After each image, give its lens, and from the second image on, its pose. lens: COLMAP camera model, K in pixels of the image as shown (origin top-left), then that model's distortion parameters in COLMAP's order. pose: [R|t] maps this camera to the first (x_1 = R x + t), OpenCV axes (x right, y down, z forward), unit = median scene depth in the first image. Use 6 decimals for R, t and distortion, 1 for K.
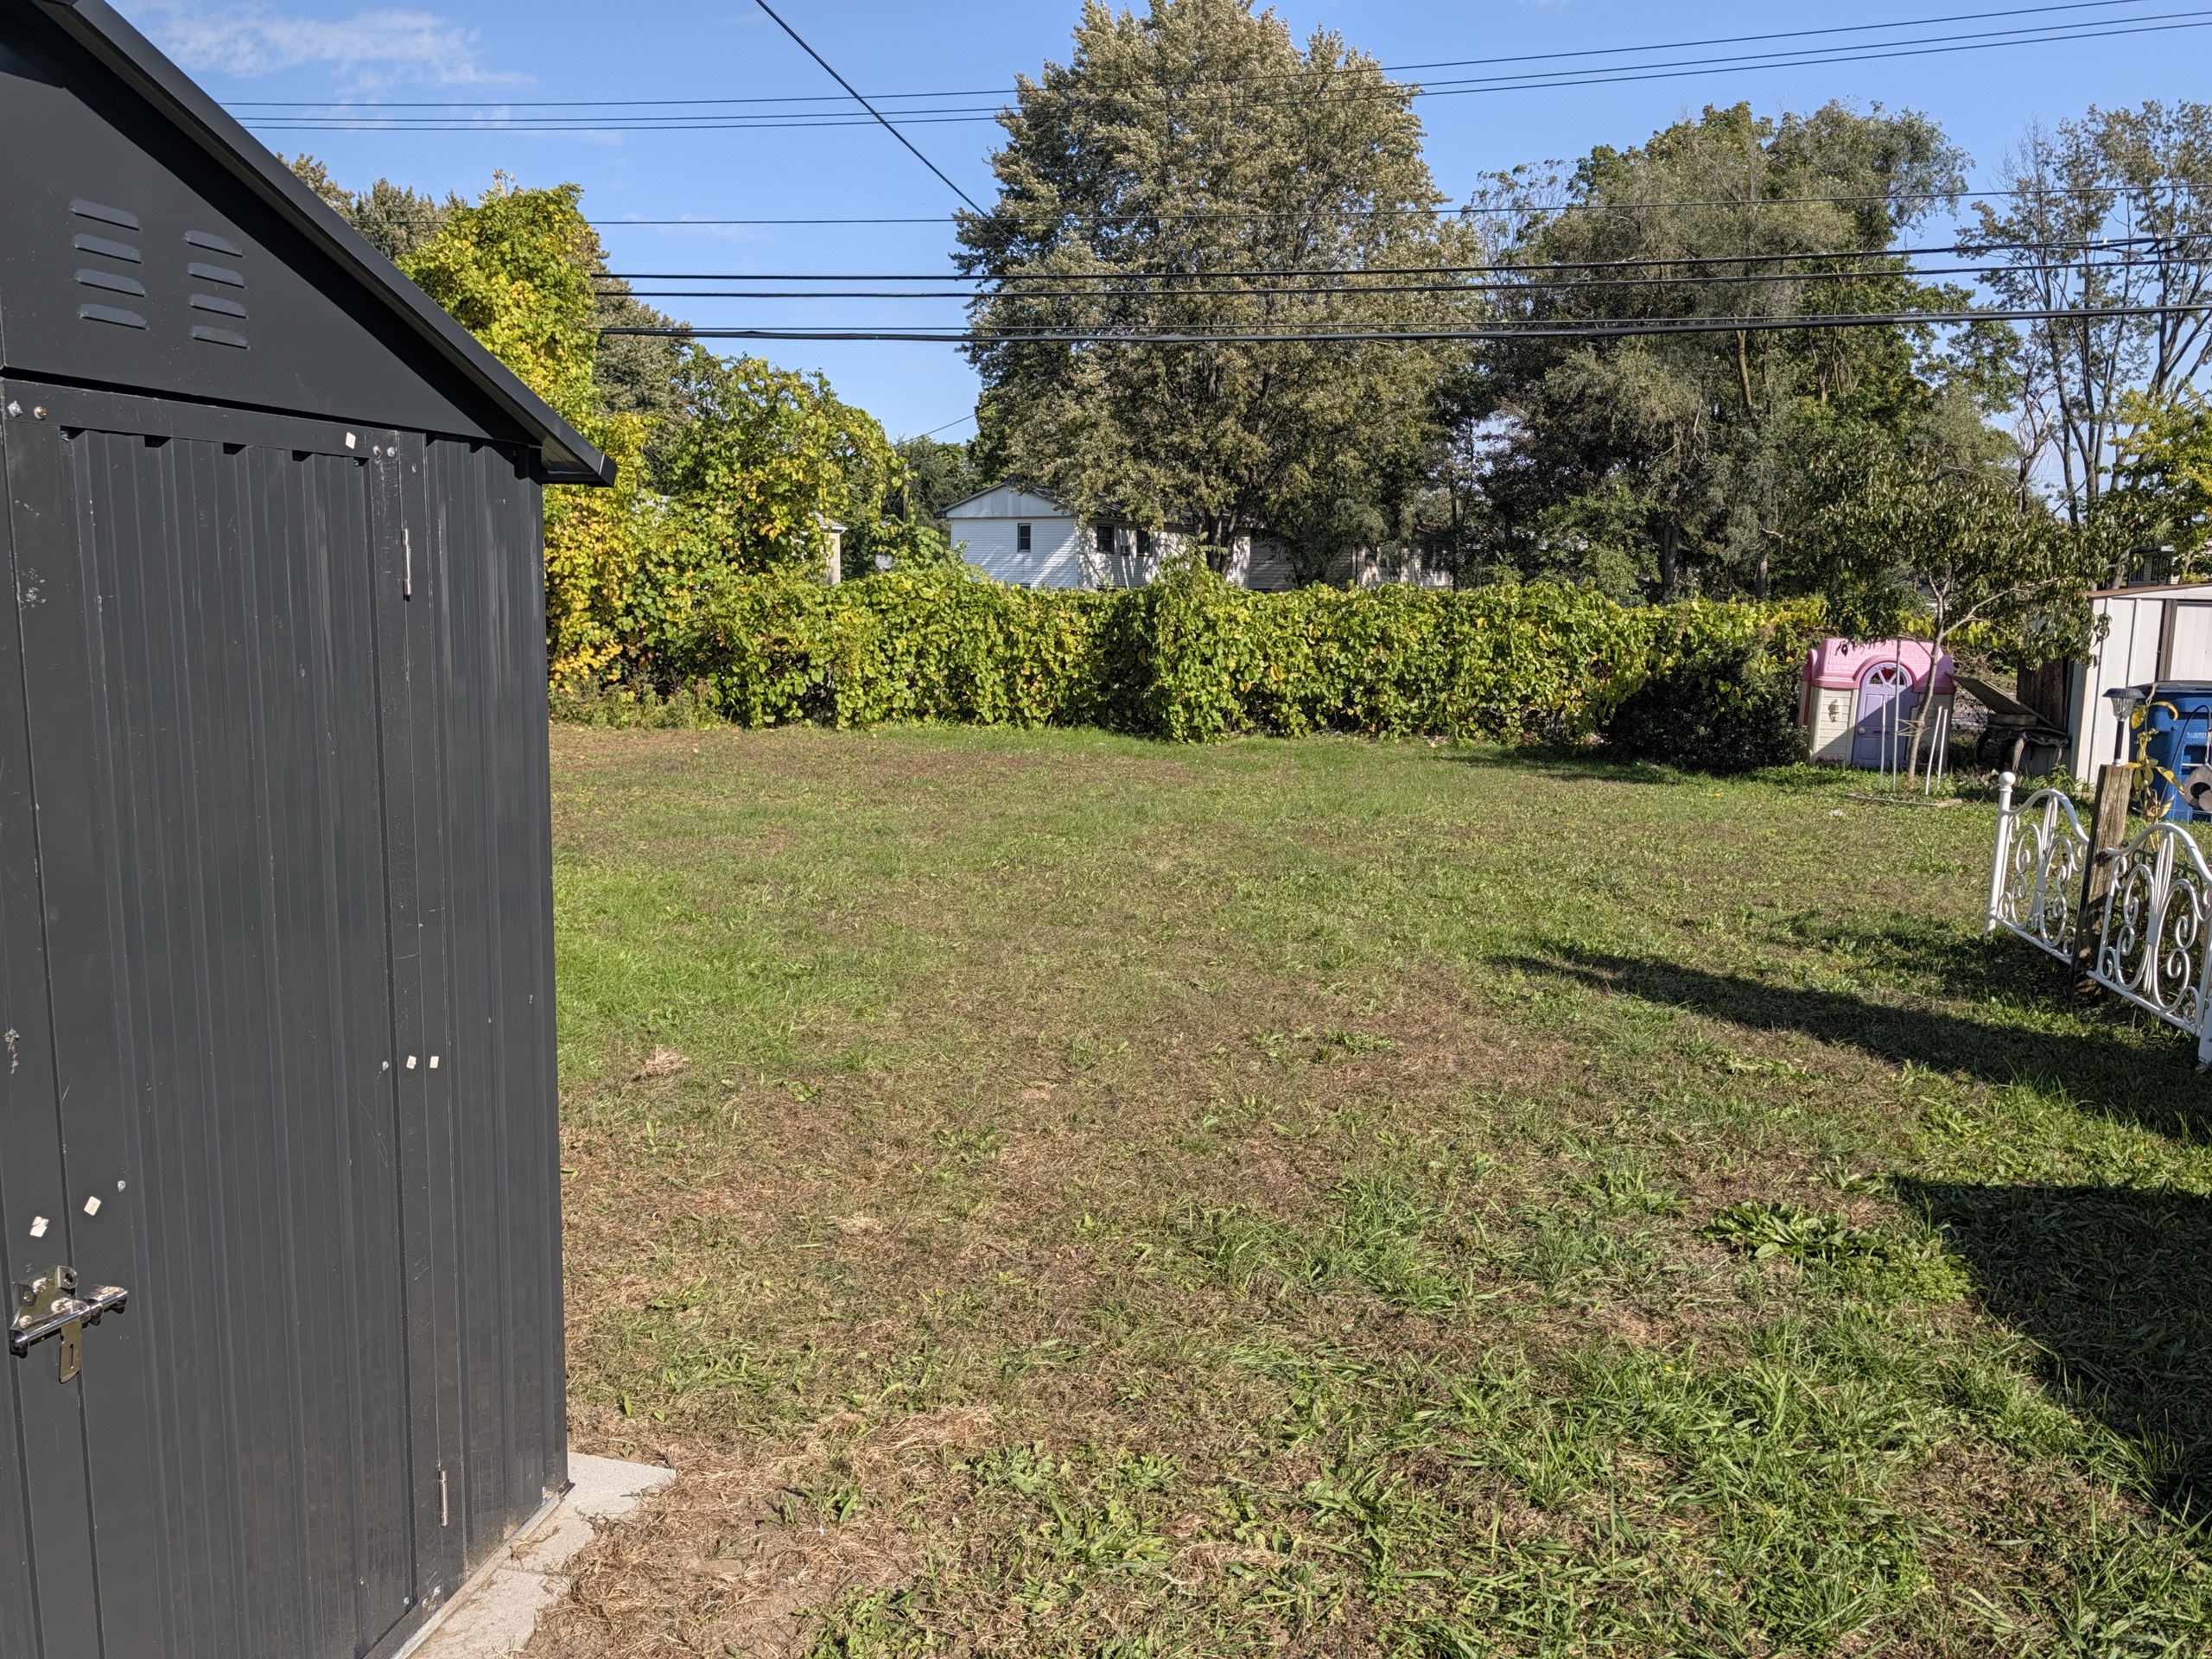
lens RADIAL K [[1548.2, 0, 1107.0], [0, 1548.2, 794.2], [0, 0, 1]] dist [0.003716, 0.002318]
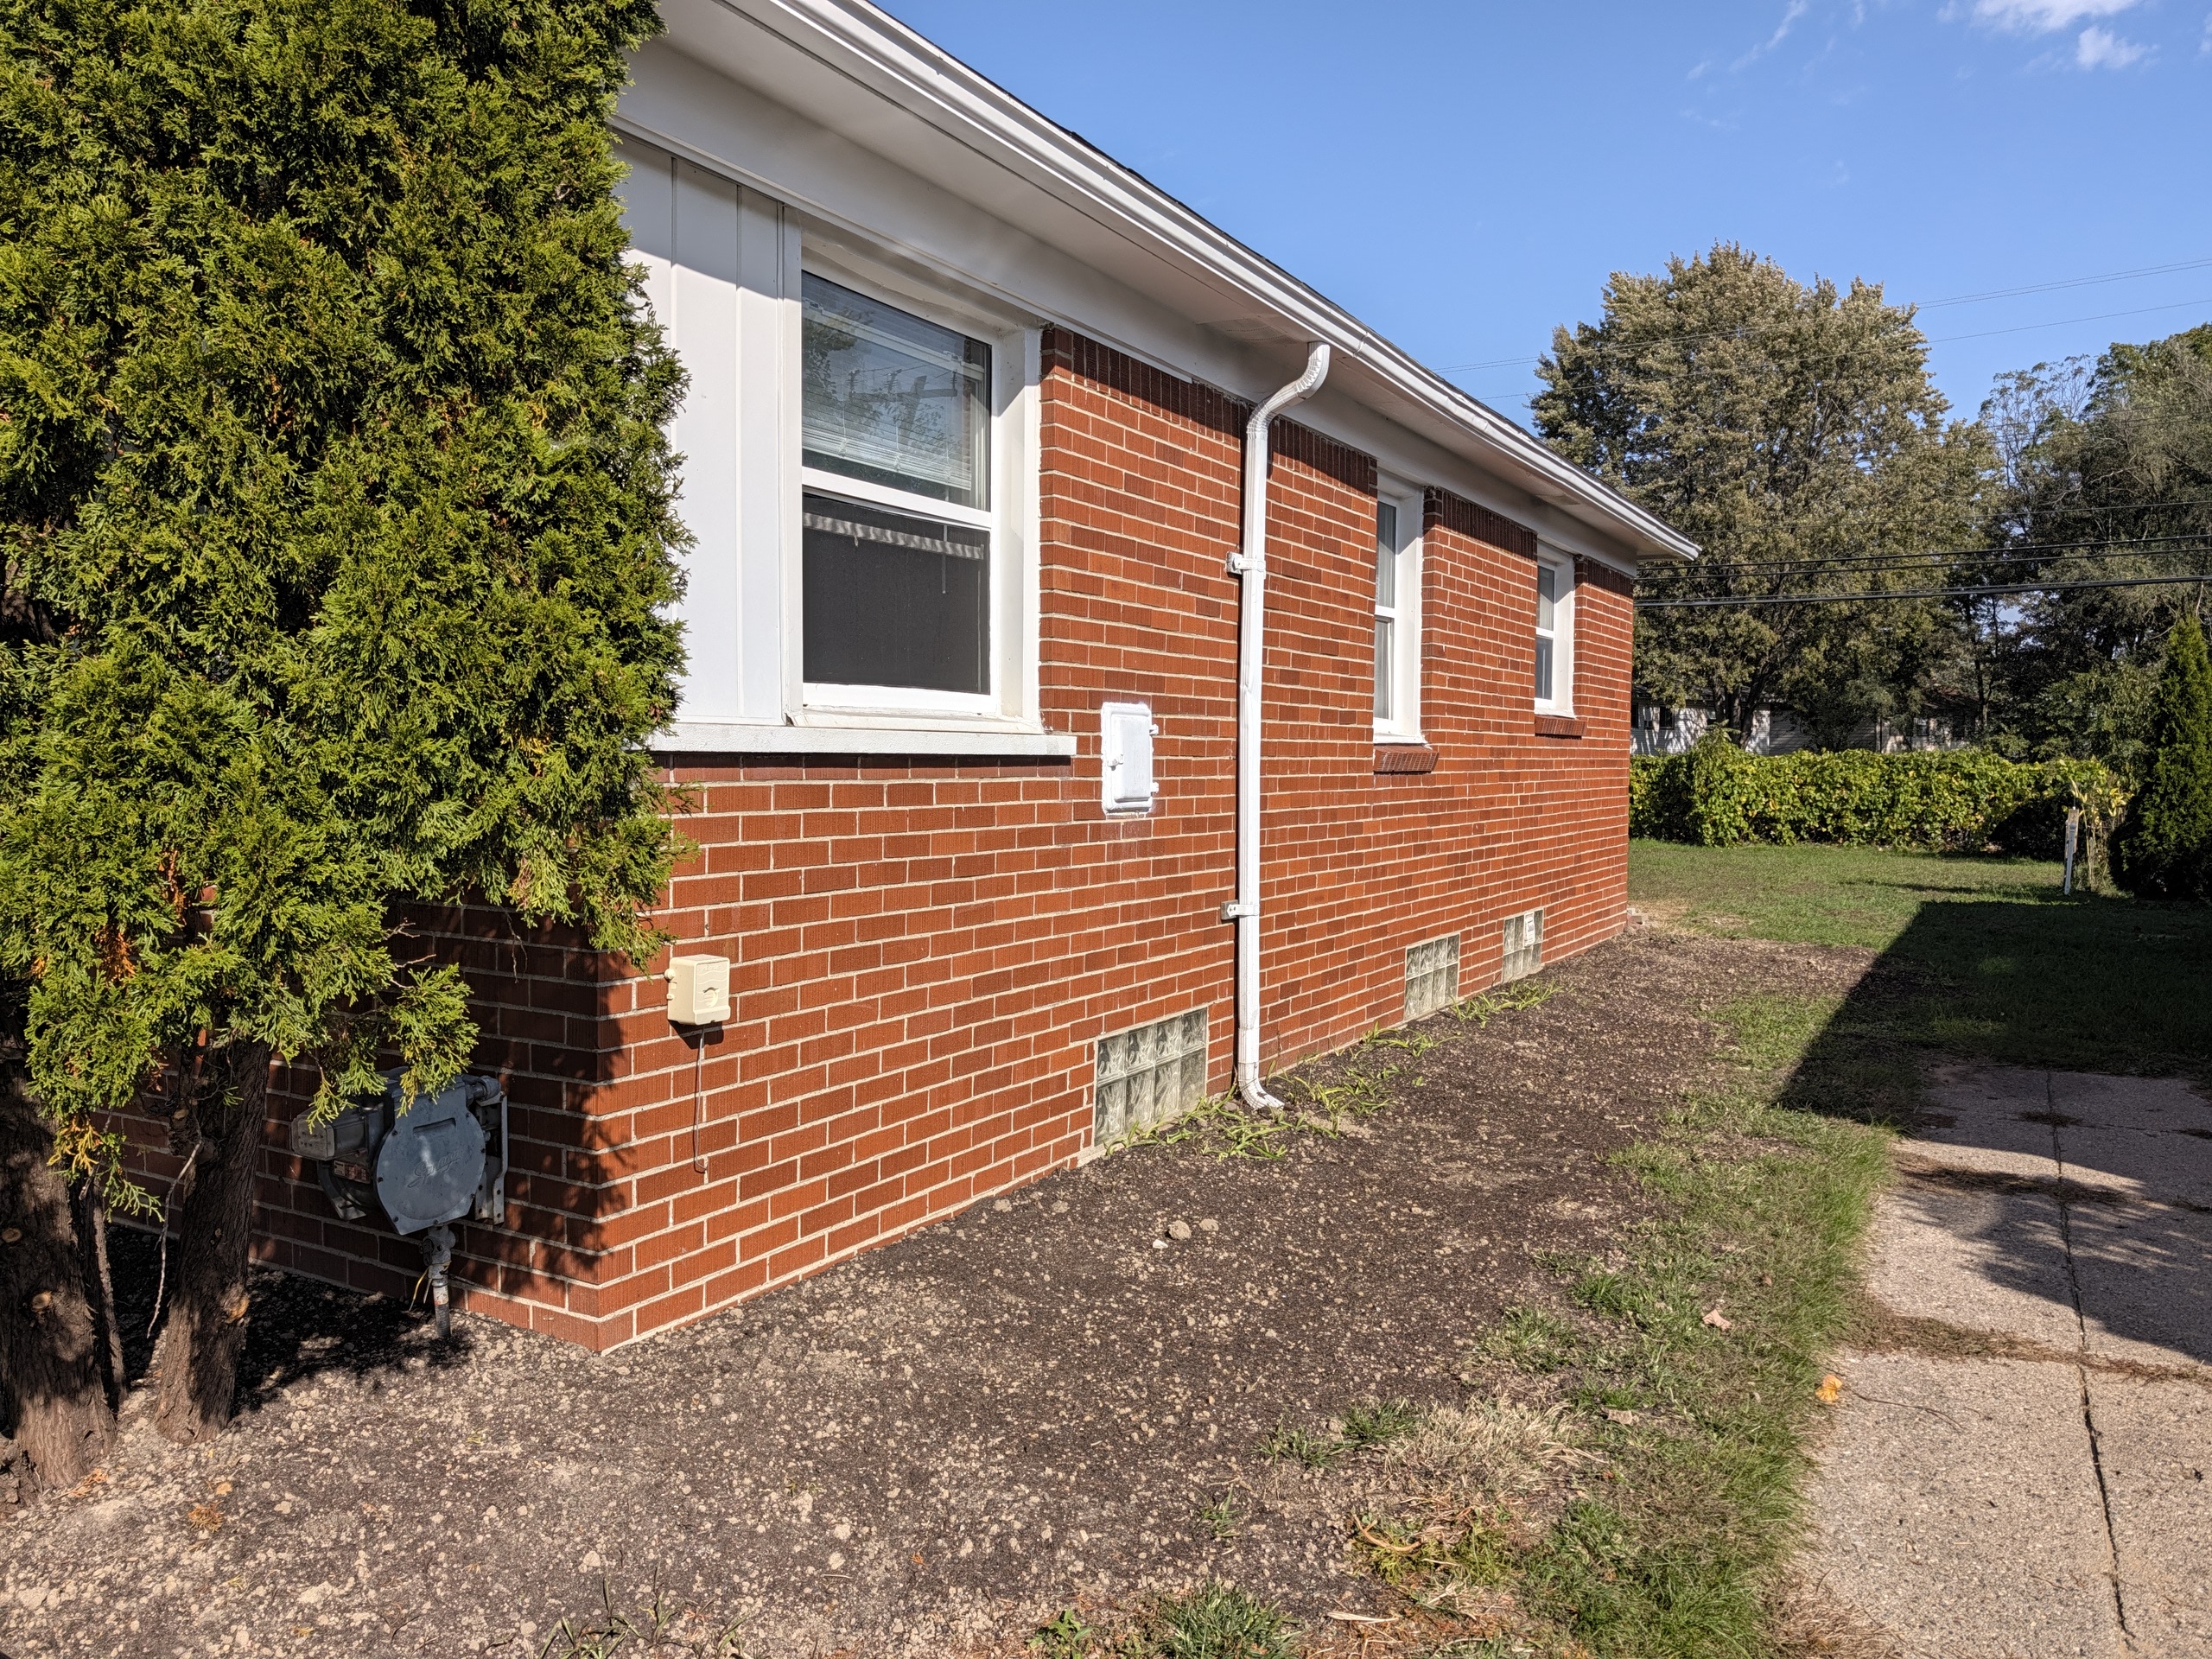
lens RADIAL K [[1548.2, 0, 1107.0], [0, 1548.2, 794.2], [0, 0, 1]] dist [0.003716, 0.002318]
pose [[0.950424, 0.002455, -0.310948, -0.048287], [-0.036892, 0.993797, -0.104914, 0.104750], [0.308761, 0.111184, 0.944619, -0.736398]]
